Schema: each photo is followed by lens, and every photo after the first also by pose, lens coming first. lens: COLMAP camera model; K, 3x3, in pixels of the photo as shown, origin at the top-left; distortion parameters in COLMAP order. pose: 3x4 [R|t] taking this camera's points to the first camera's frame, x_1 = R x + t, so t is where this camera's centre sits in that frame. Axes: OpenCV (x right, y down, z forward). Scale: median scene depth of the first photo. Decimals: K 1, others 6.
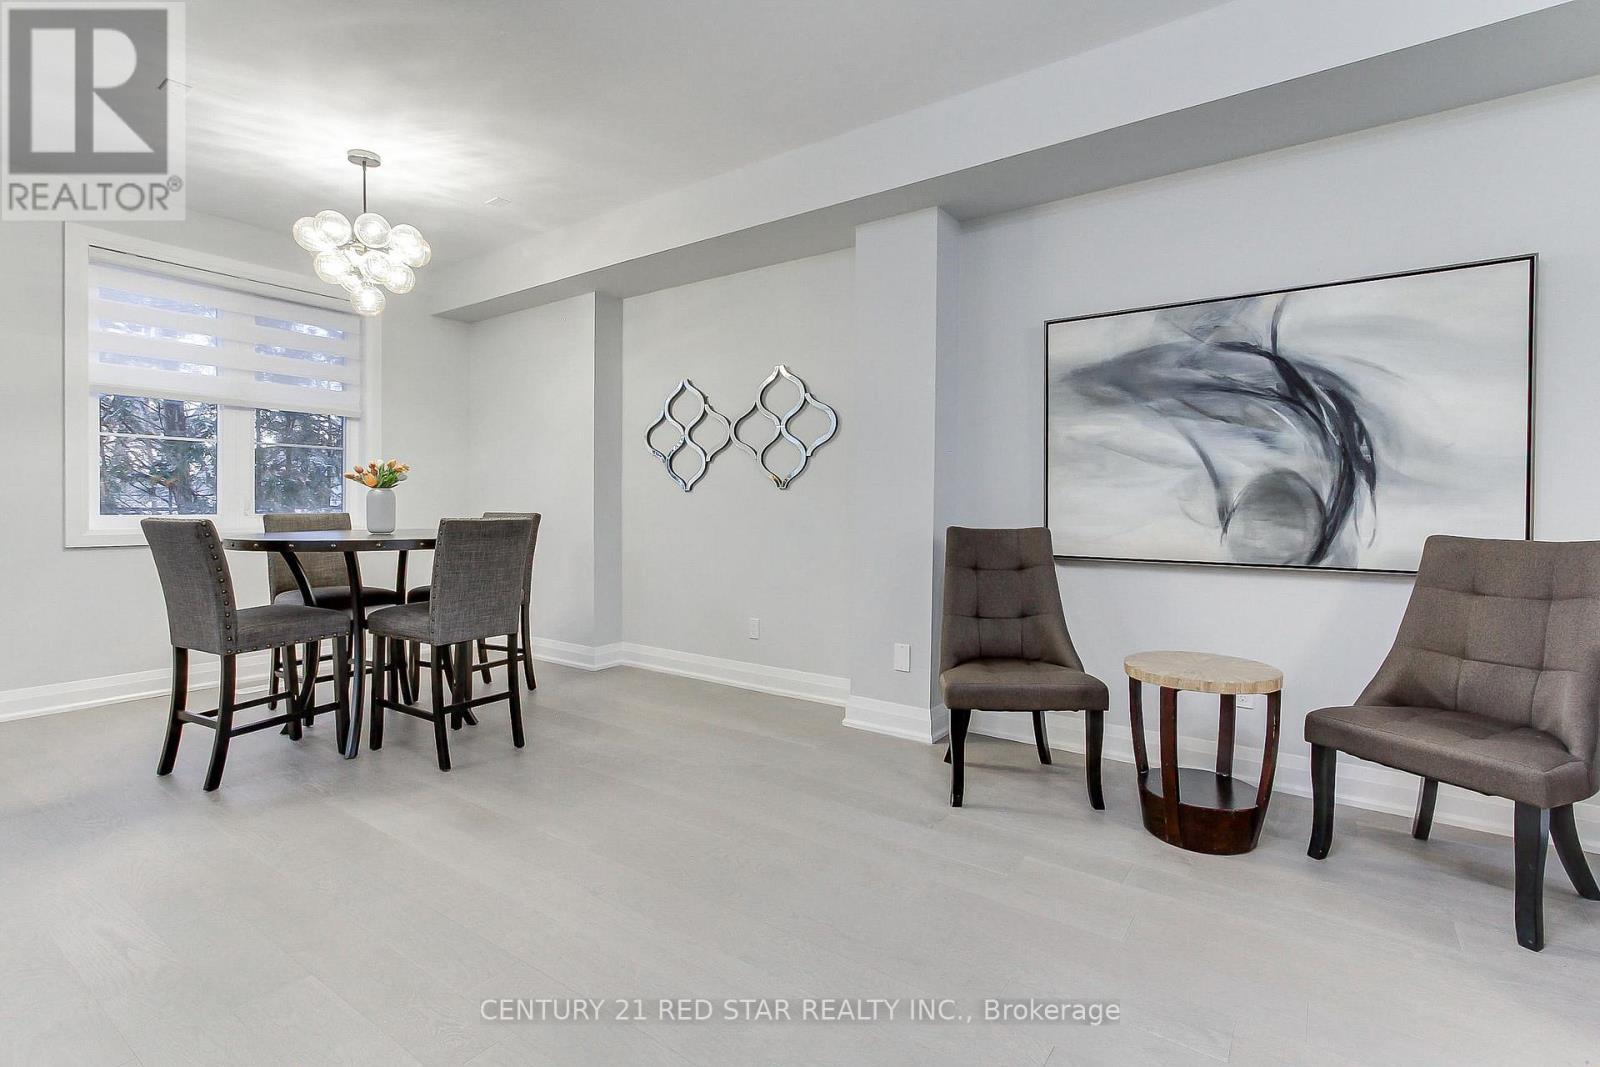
lens RADIAL K [[741.4, 0, 793.2], [0, 741.4, 520.4], [0, 0, 1]] dist [-0.004223, 0.002687]
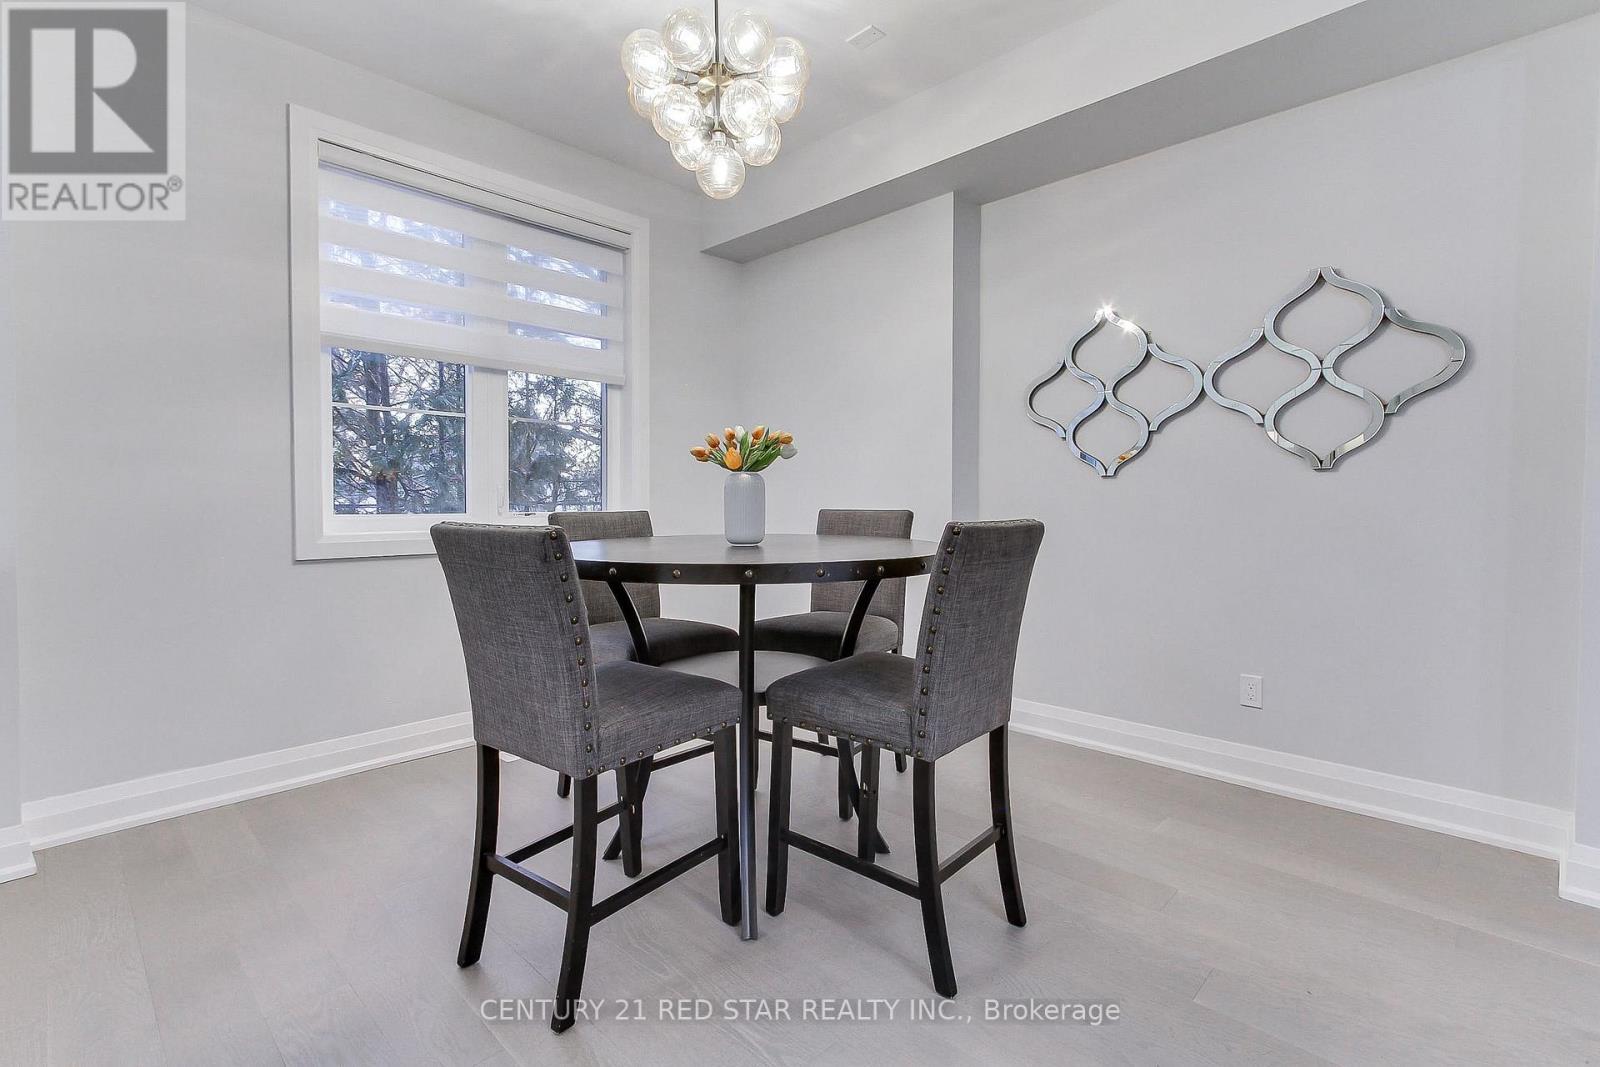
lens RADIAL K [[741.4, 0, 797.7], [0, 741.4, 527.0], [0, 0, 1]] dist [-0.004223, 0.002687]
pose [[0.988117, 0.000451, -0.153702, -0.377312], [0.002060, 0.999867, 0.016177, -0.006360], [0.153689, -0.016301, 0.987985, 0.351912]]
